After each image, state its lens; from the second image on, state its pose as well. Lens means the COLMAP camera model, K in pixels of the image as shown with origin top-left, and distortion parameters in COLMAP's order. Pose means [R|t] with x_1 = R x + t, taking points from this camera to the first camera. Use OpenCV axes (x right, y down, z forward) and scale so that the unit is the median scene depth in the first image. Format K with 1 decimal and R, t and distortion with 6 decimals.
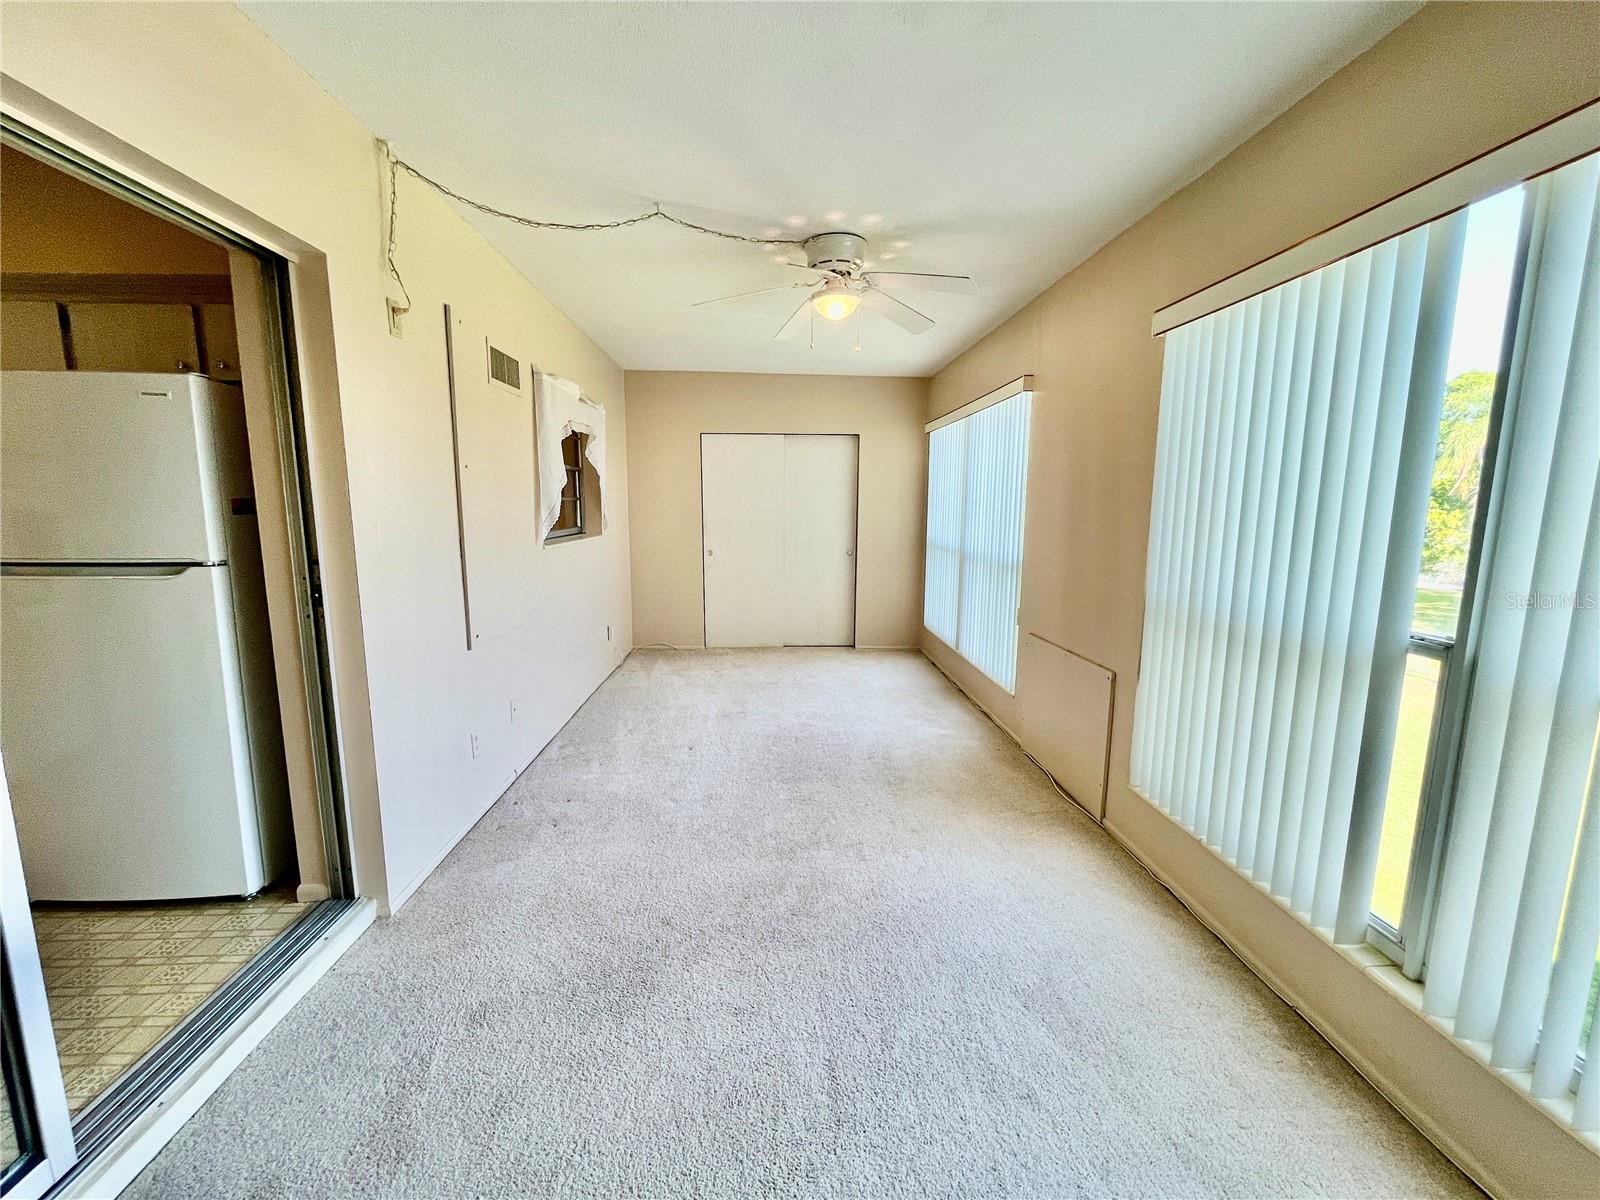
lens RADIAL K [[648.3, 0, 797.2], [0, 648.3, 598.1], [0, 0, 1]] dist [-0.002168, -0.000136]
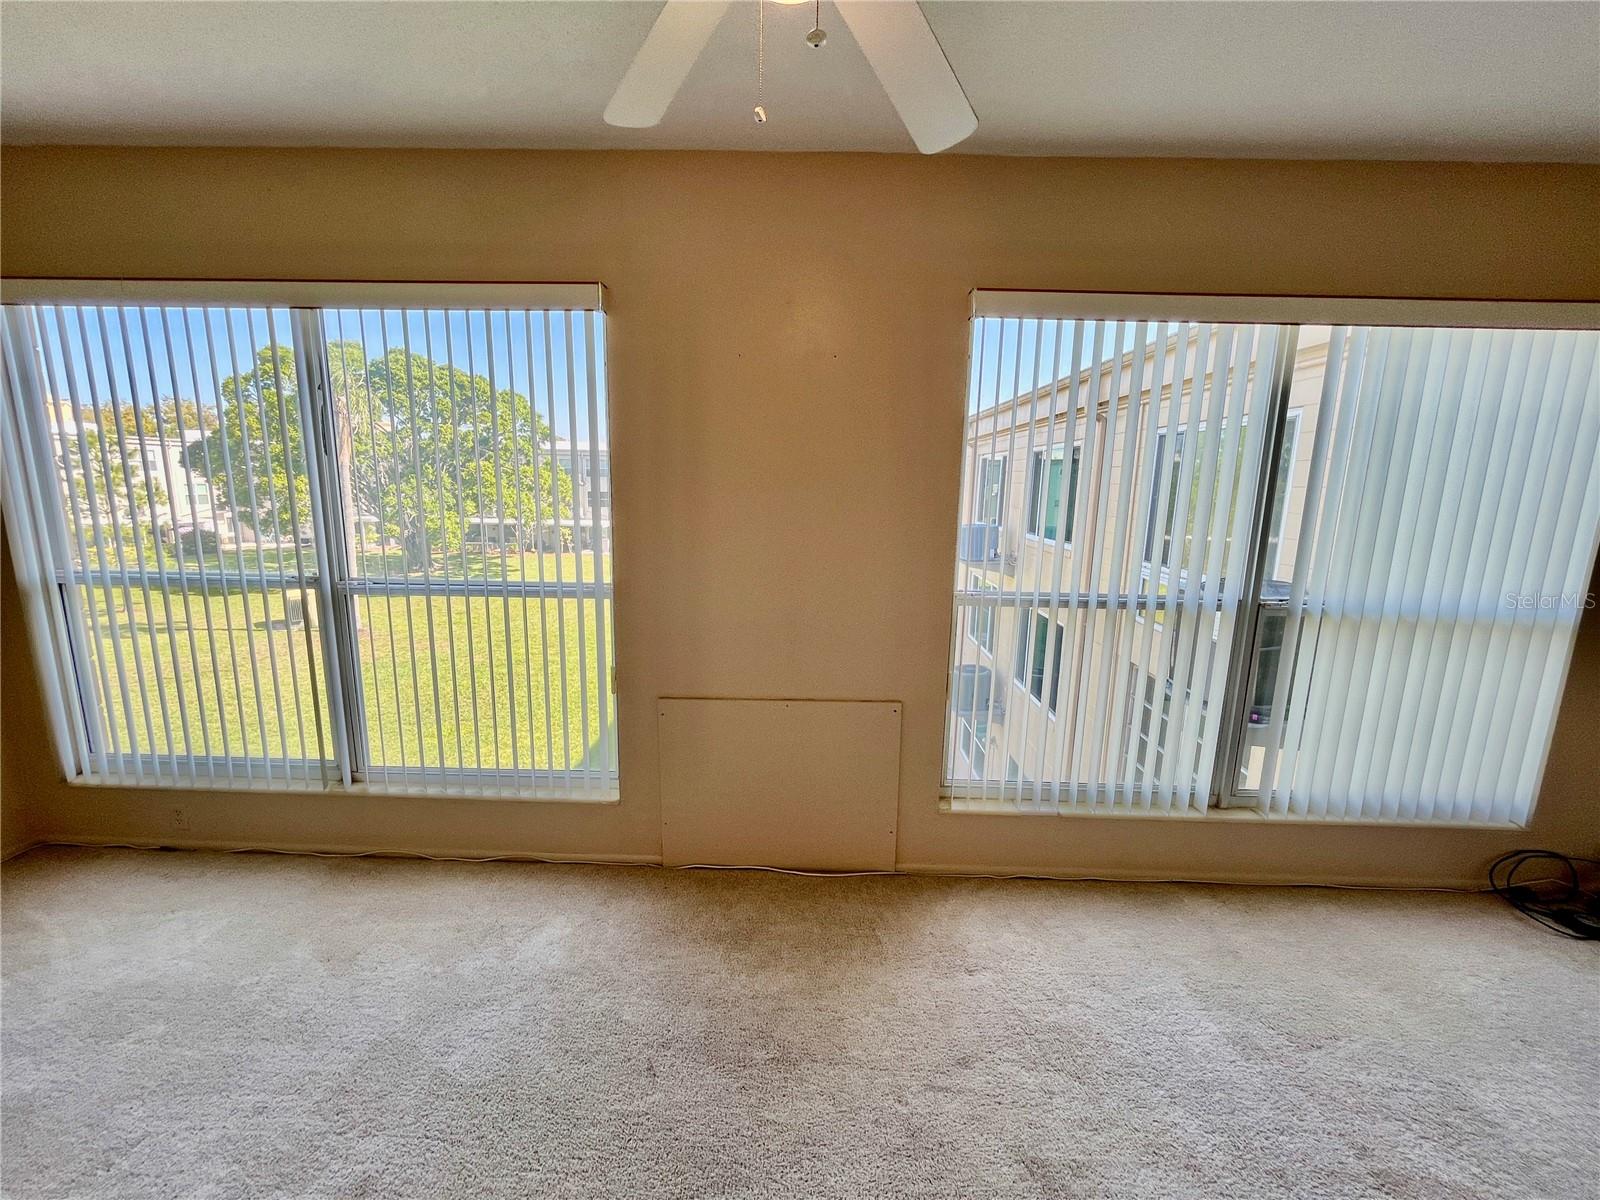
lens RADIAL K [[648.3, 0, 797.2], [0, 648.3, 598.1], [0, 0, 1]] dist [-0.002168, -0.000136]
pose [[0.070248, -0.183981, 0.980416, -0.294508], [0.124574, 0.976768, 0.174370, -0.164106], [-0.989720, 0.109886, 0.091536, 0.910373]]
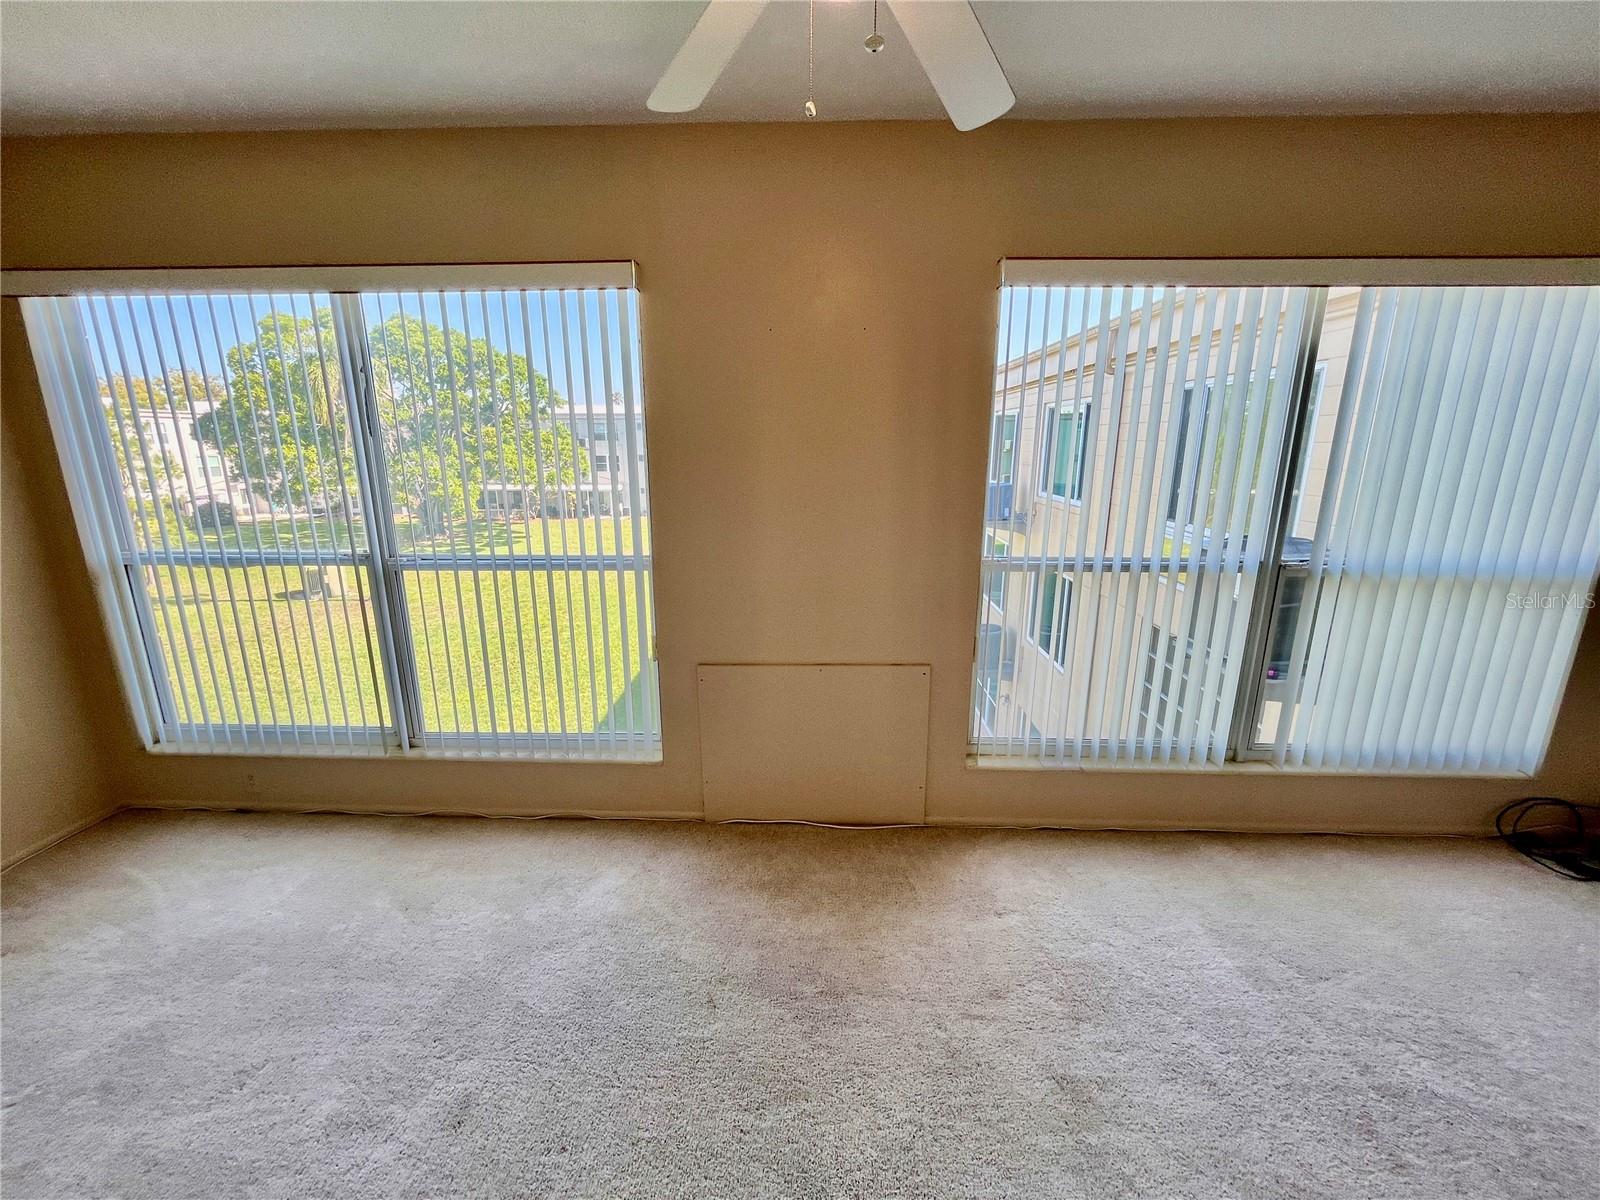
lens RADIAL K [[648.3, 0, 797.2], [0, 648.3, 598.1], [0, 0, 1]] dist [-0.002168, -0.000136]
pose [[0.082033, -0.243752, 0.966362, -0.321077], [0.144040, 0.962349, 0.230512, -0.181554], [-0.986166, 0.120285, 0.114055, 0.931879]]
